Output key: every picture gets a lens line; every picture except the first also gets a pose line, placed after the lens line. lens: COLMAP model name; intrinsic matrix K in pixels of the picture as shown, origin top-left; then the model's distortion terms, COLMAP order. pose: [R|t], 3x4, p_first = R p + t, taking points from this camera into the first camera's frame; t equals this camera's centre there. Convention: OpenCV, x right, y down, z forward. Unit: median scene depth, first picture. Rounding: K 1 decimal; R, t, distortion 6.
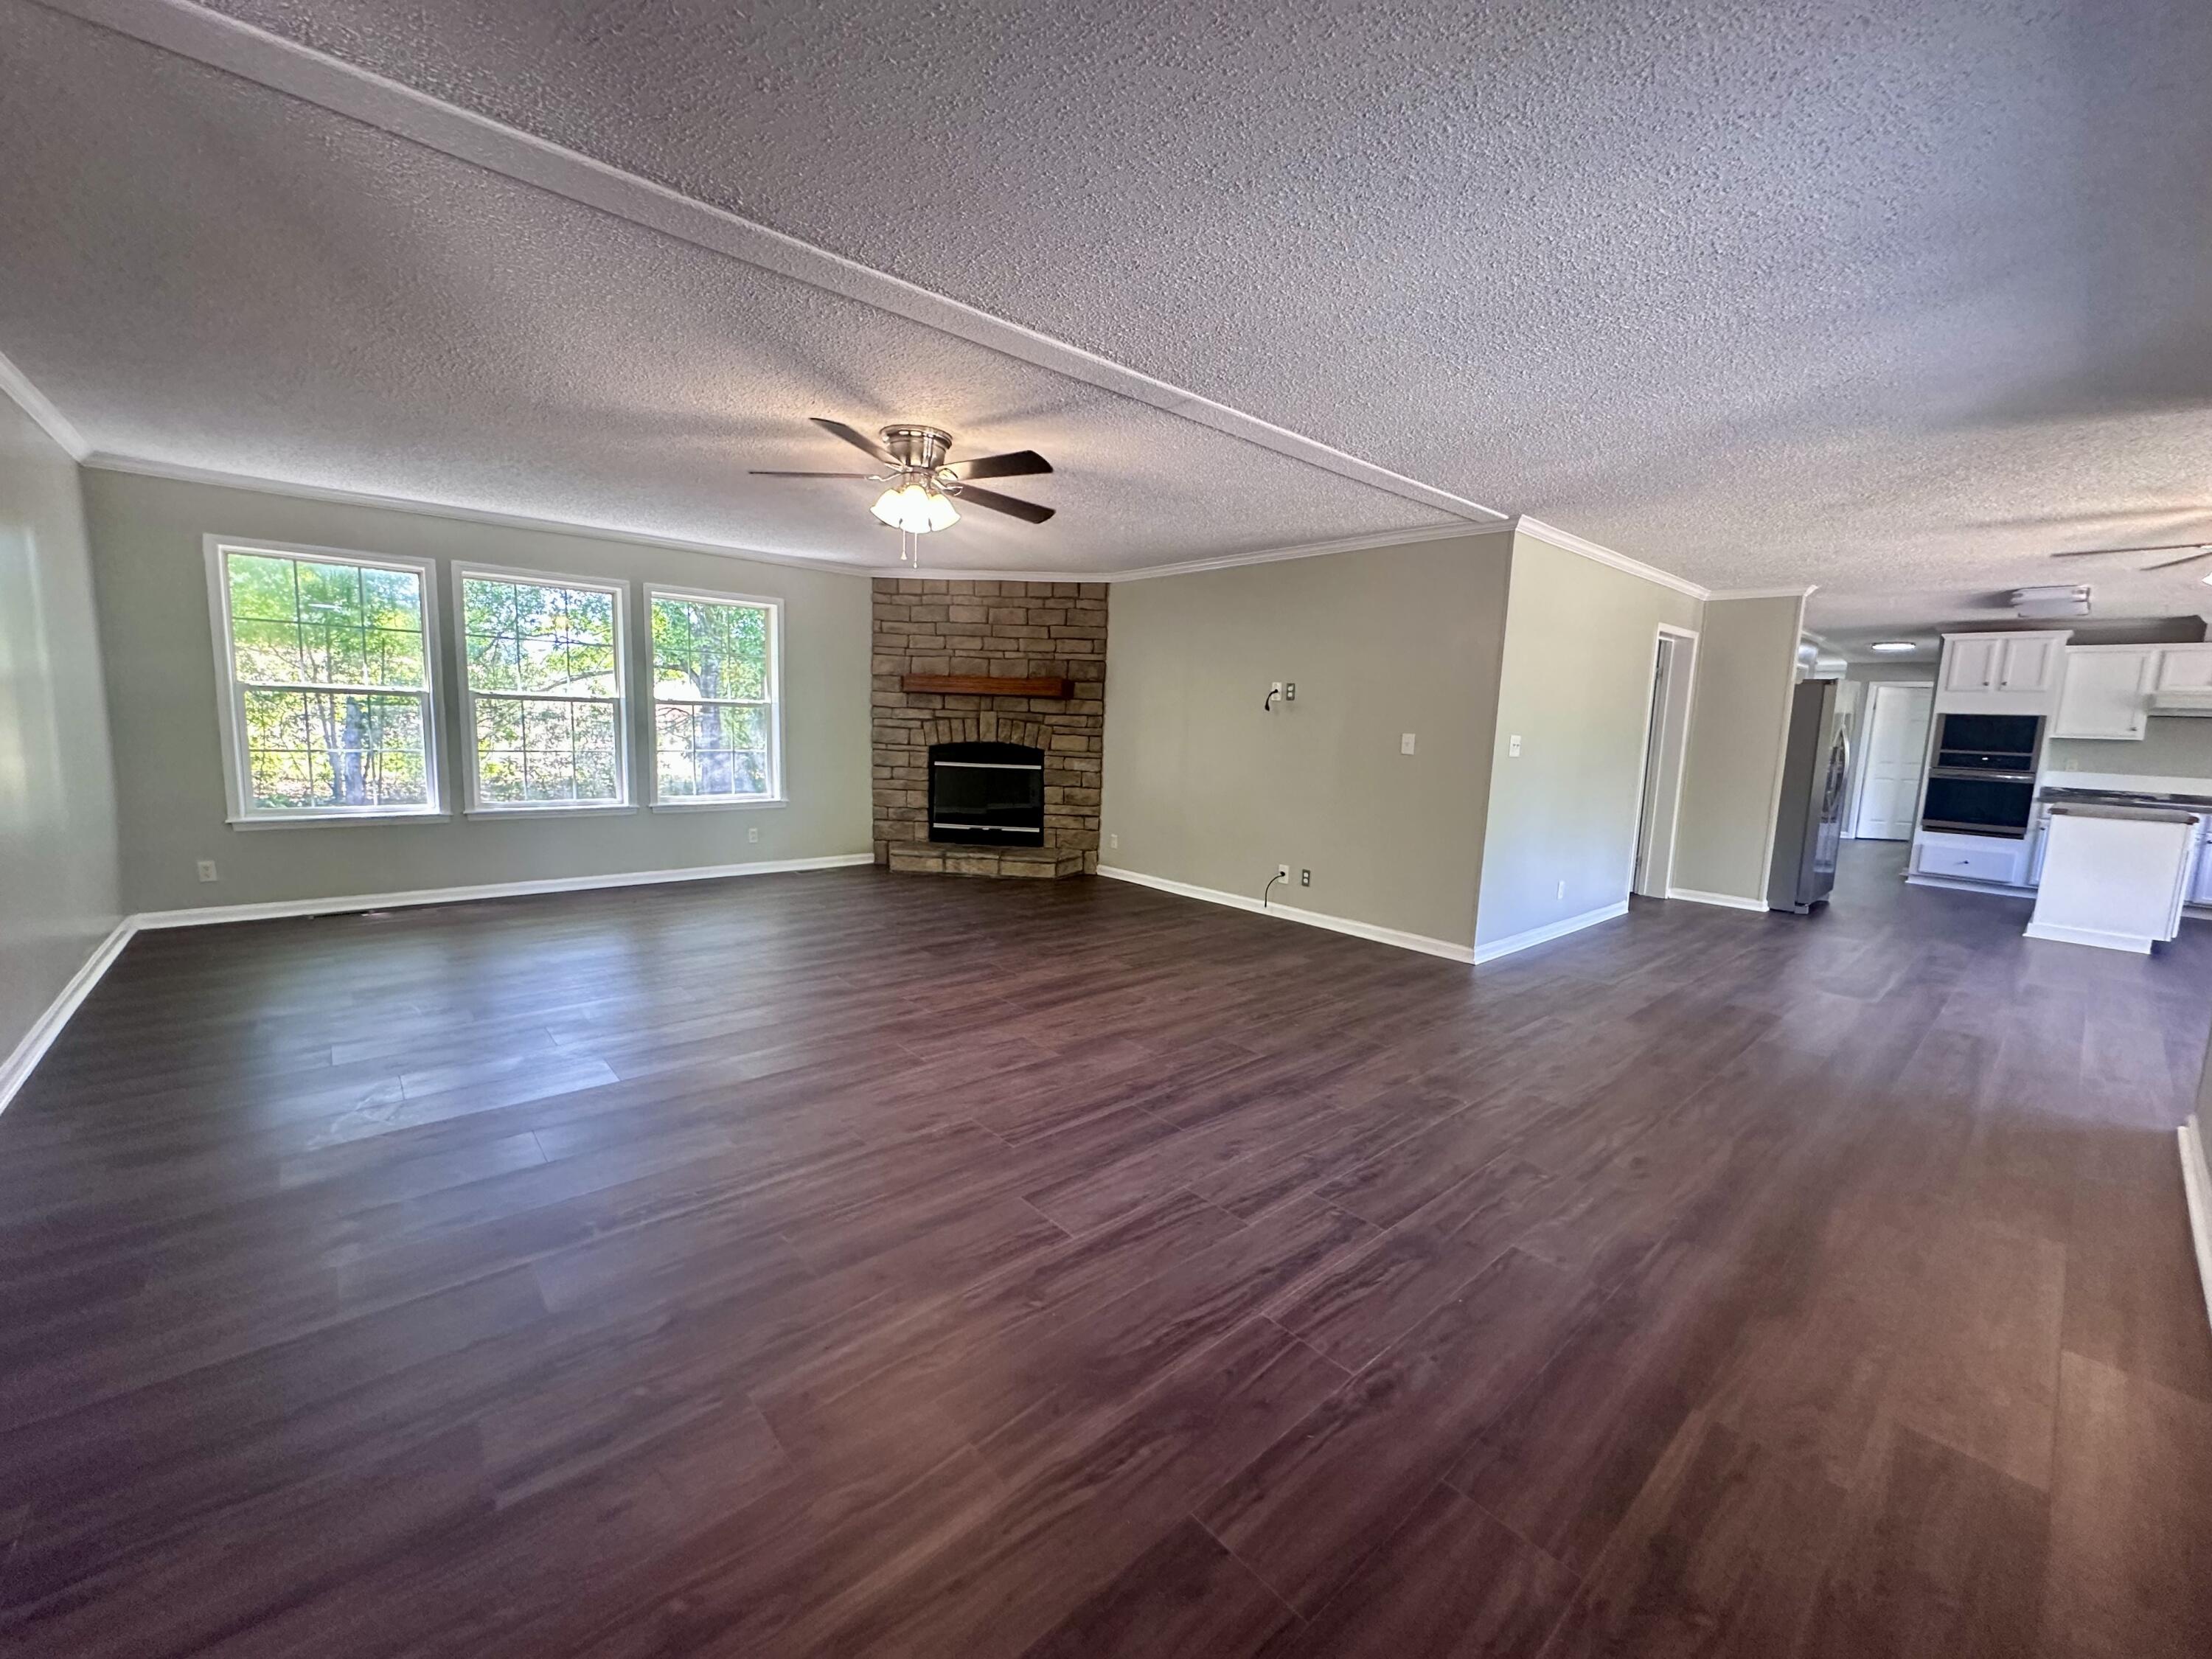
lens RADIAL K [[882.9, 0, 1105.0], [0, 882.9, 831.1], [0, 0, 1]] dist [-0.003809, 0.000385]
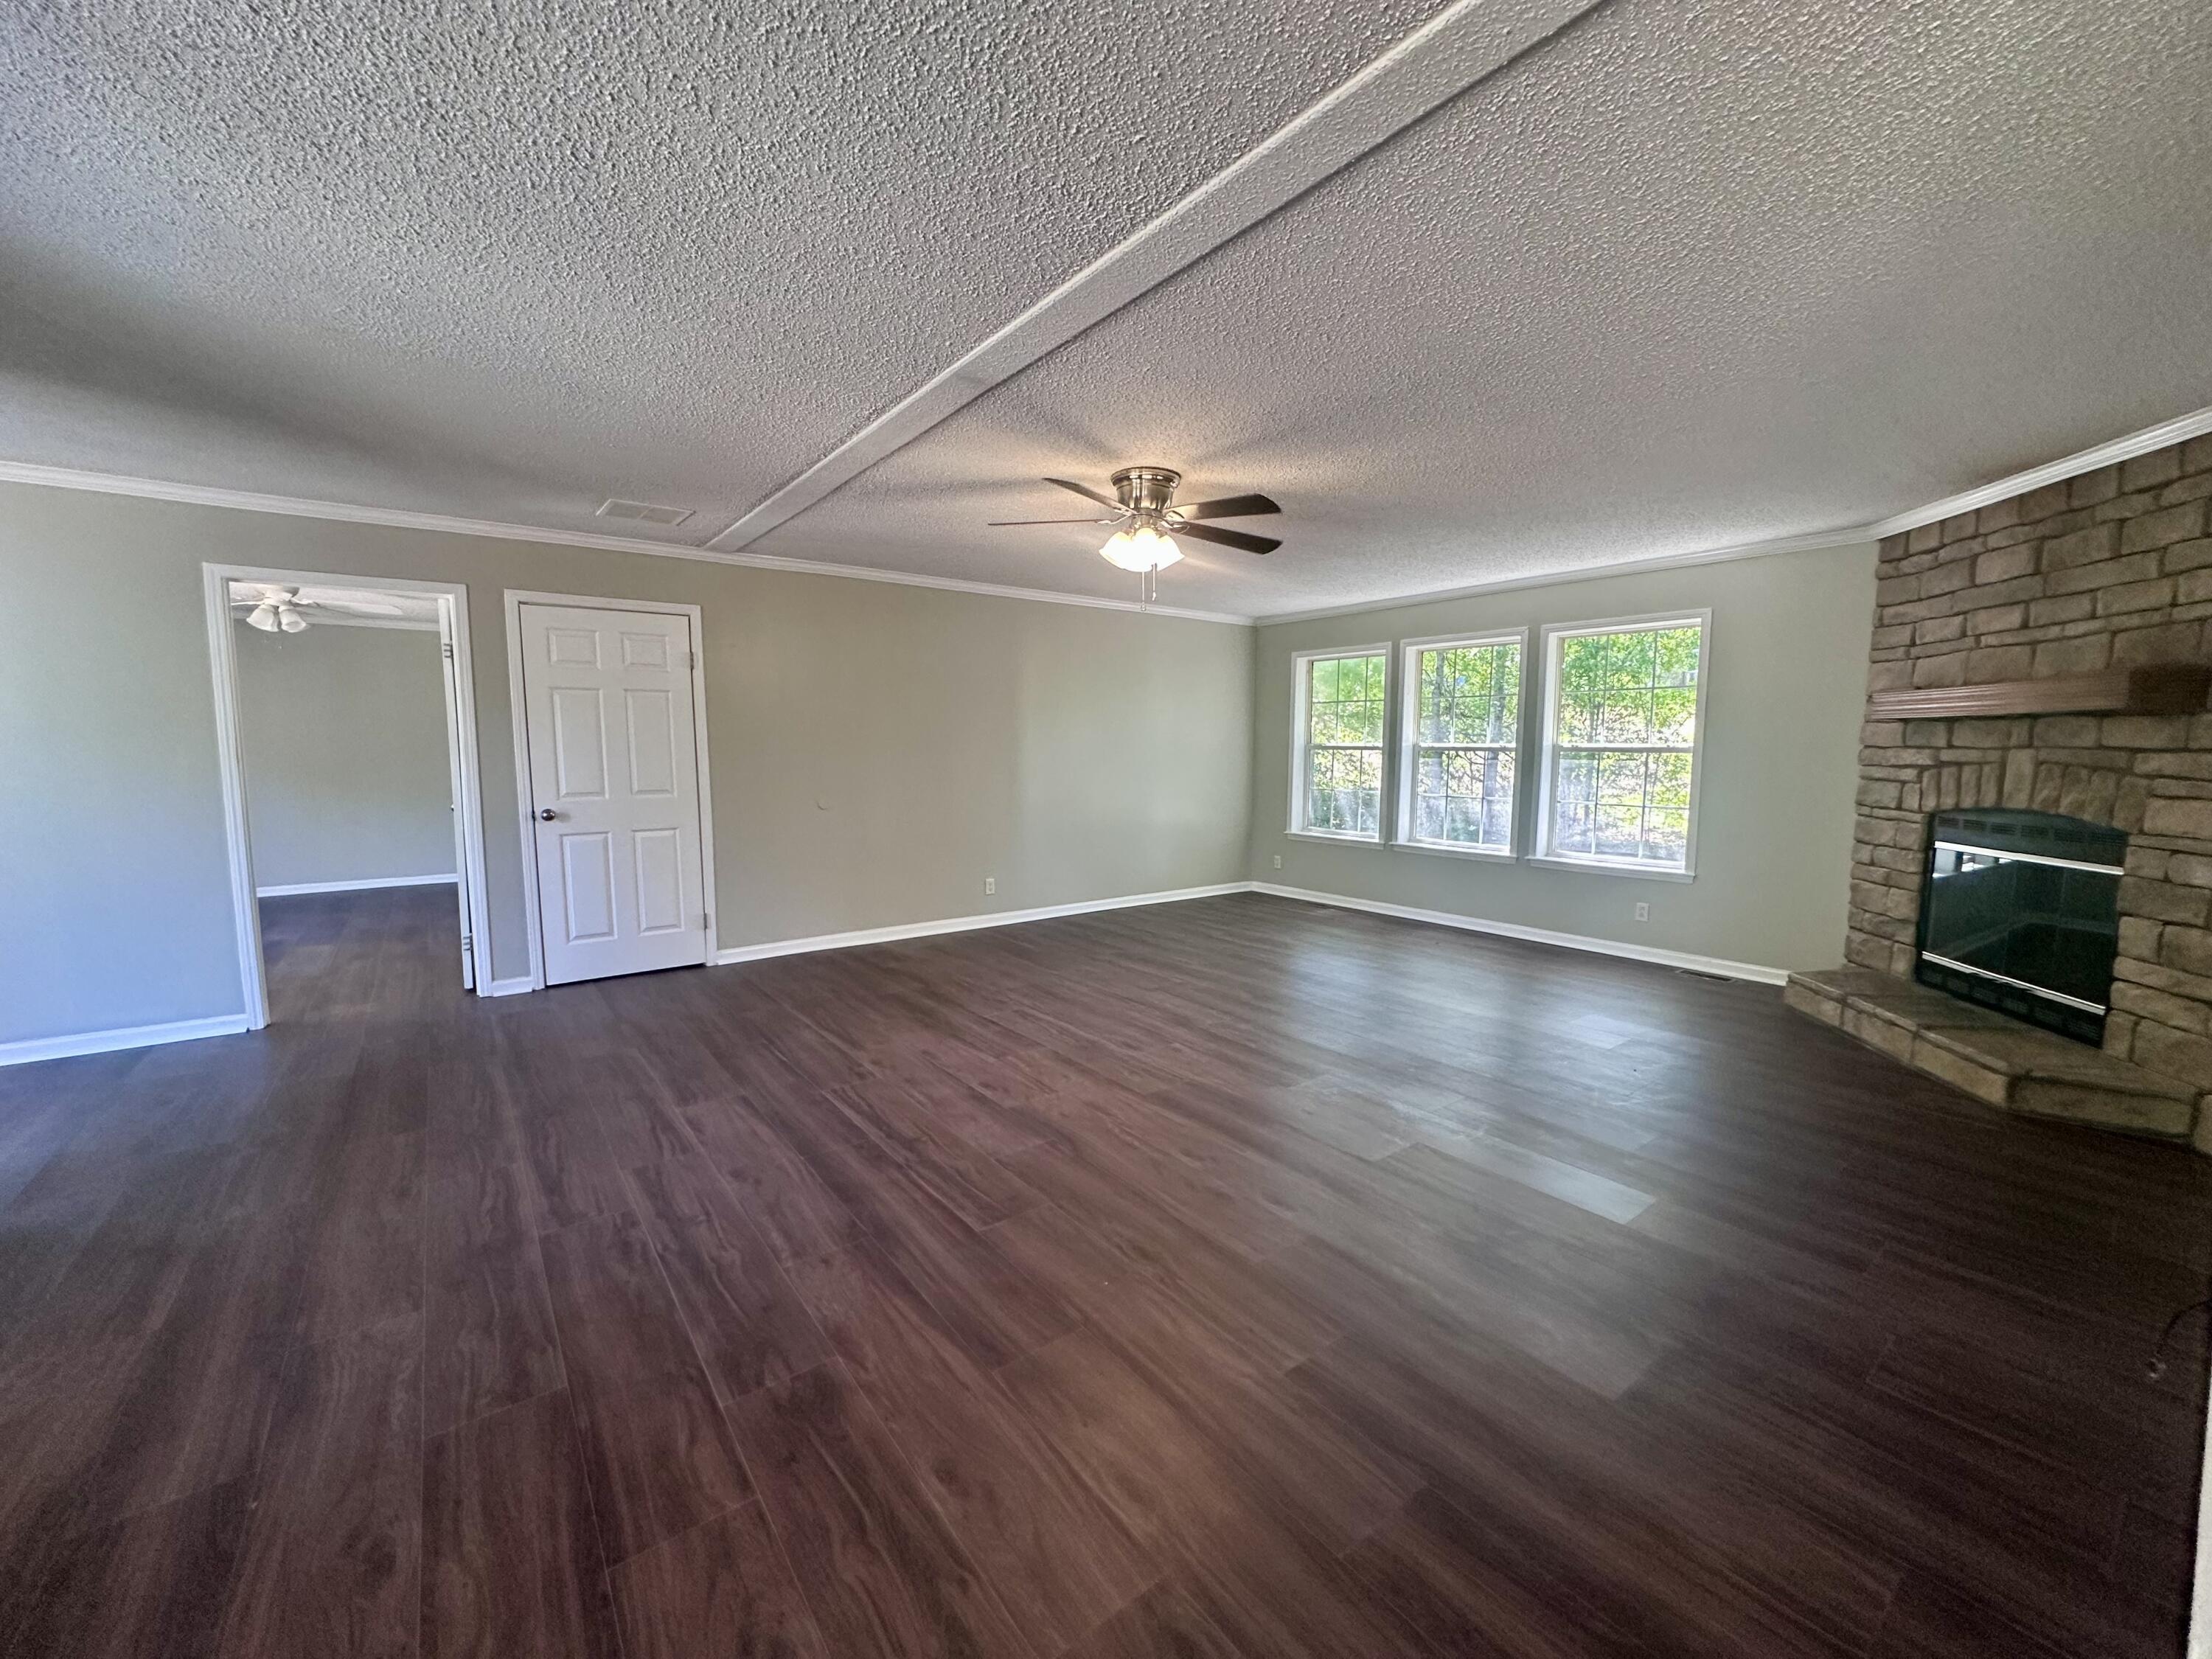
lens RADIAL K [[872.9, 0, 1105.4], [0, 872.9, 834.8], [0, 0, 1]] dist [-0.002578, -0.000015]
pose [[-0.072239, 0.068086, -0.995061, 0.404248], [-0.133235, 0.988067, 0.077280, -0.057575], [0.988448, 0.138160, -0.062306, 0.533748]]
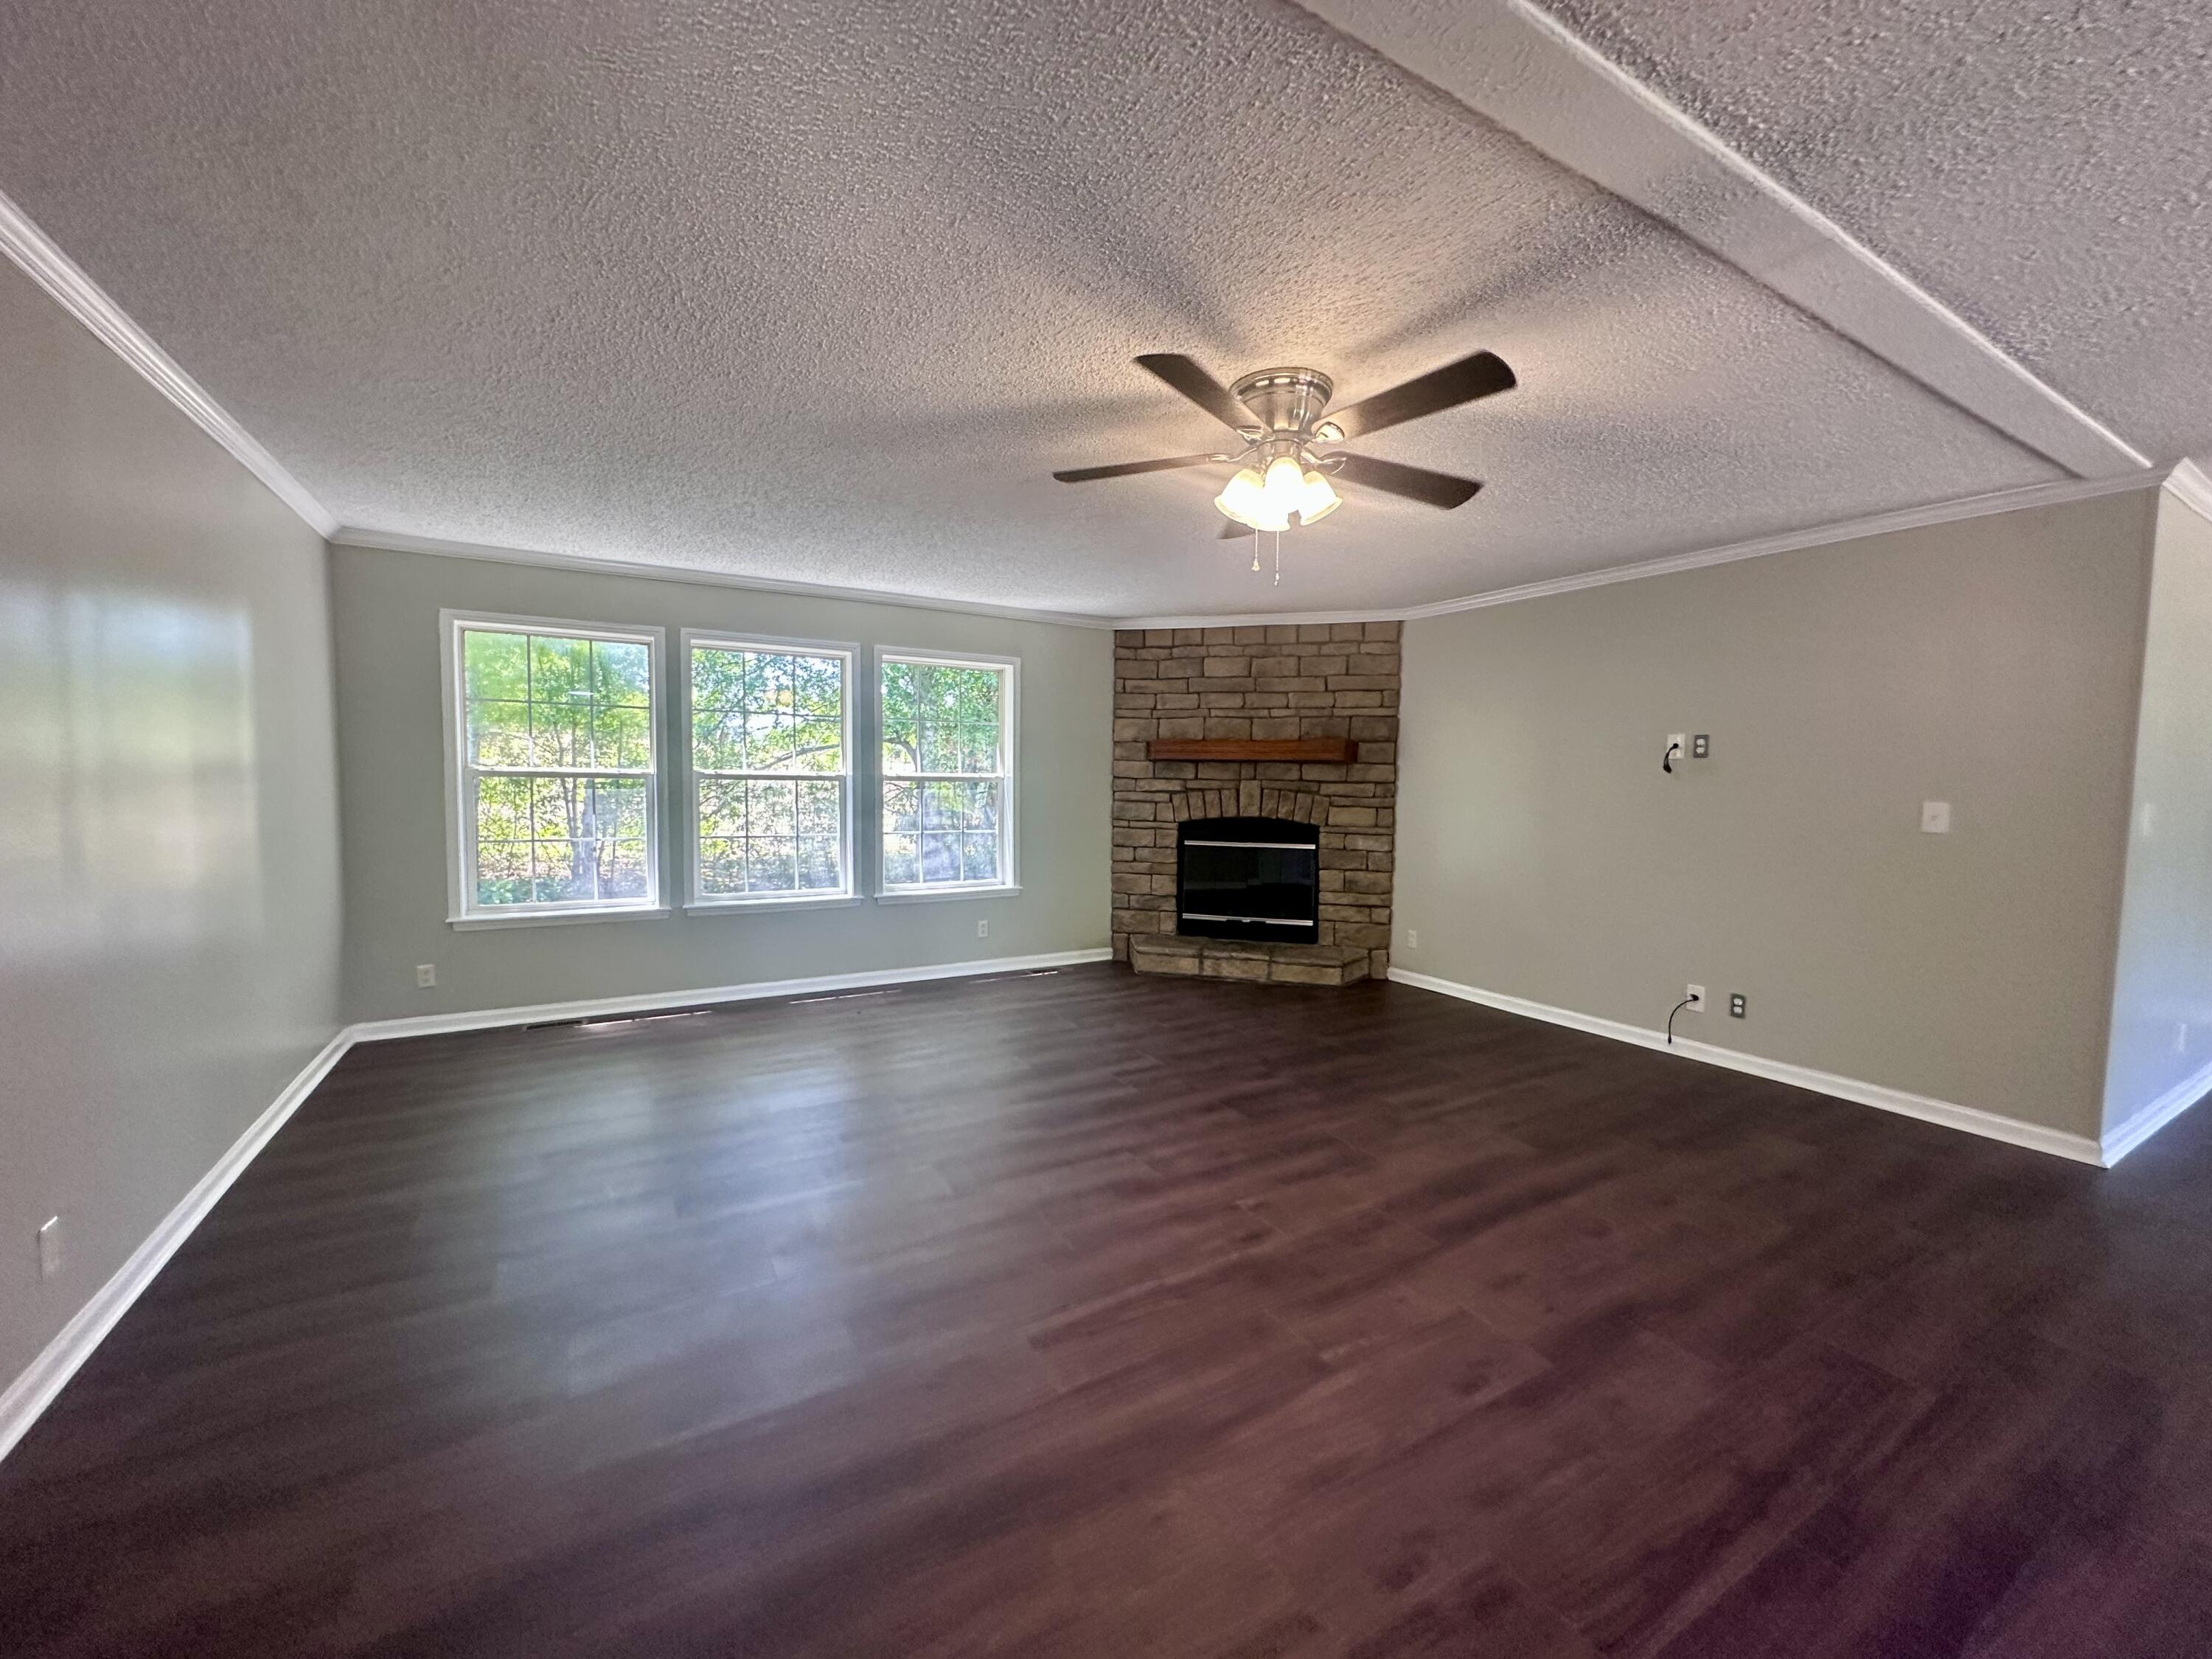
lens RADIAL K [[882.9, 0, 1105.0], [0, 882.9, 831.1], [0, 0, 1]] dist [-0.003809, 0.000385]
pose [[0.981047, -0.010024, -0.193509, -0.107705], [-0.003957, 0.997416, -0.071728, -0.027788], [0.193728, 0.071134, 0.978473, 0.162283]]
